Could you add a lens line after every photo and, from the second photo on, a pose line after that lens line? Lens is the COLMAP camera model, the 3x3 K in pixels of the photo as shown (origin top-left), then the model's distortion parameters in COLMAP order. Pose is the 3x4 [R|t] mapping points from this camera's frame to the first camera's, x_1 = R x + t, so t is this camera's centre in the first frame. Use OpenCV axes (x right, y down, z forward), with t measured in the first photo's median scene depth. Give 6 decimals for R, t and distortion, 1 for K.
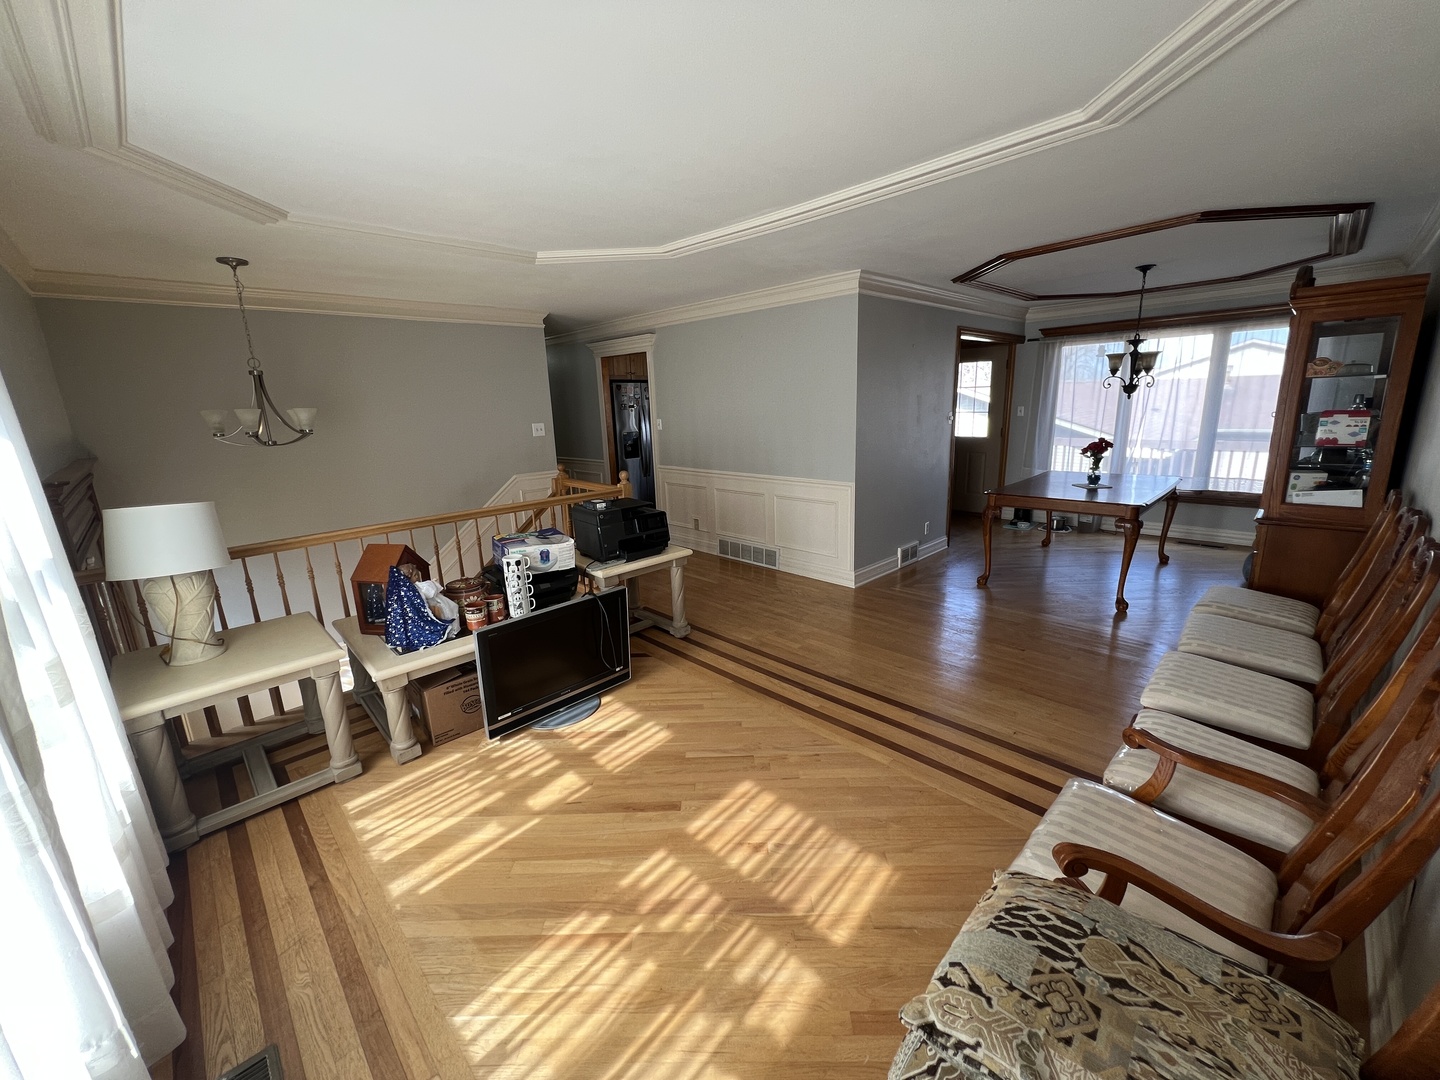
lens RADIAL K [[578.0, 0, 715.7], [0, 578.0, 537.3], [0, 0, 1]] dist [0.001859, -0.000291]
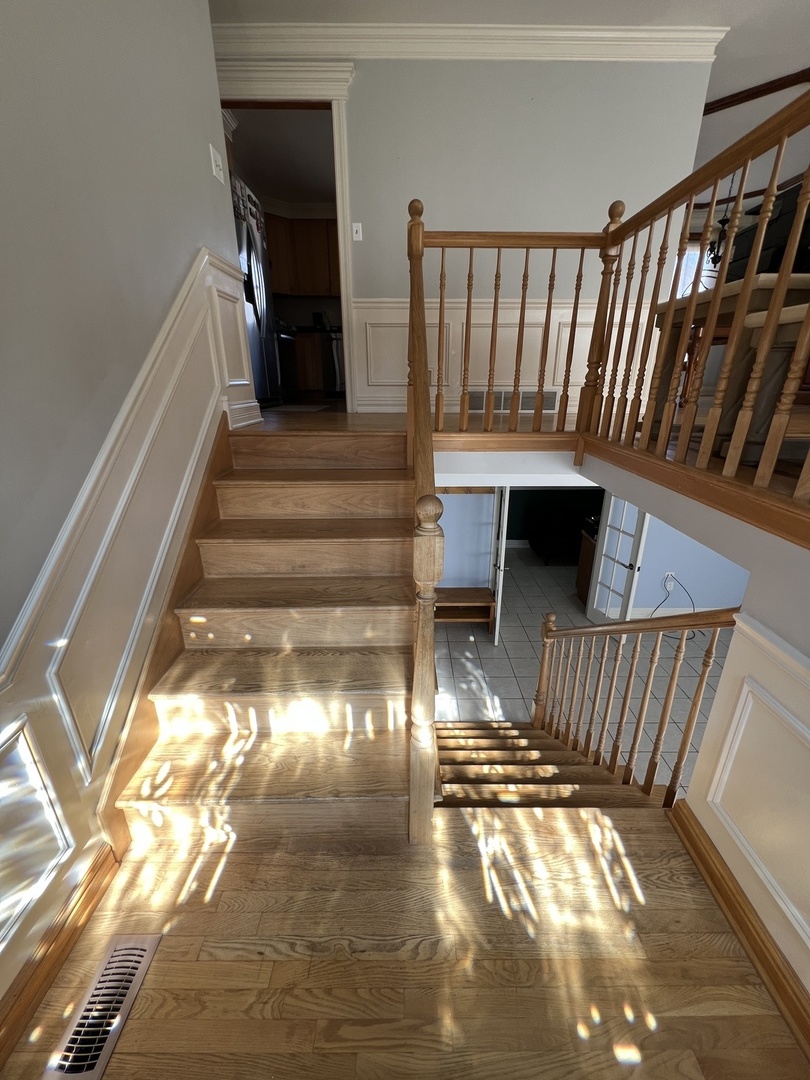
lens RADIAL K [[433.5, 0, 406.9], [0, 433.5, 537.0], [0, 0, 1]] dist [0.001859, -0.000291]
pose [[0.699641, -0.216357, 0.680950, -0.498822], [0.138377, 0.976037, 0.167939, 0.086854], [-0.700967, -0.023269, 0.712814, 0.580161]]
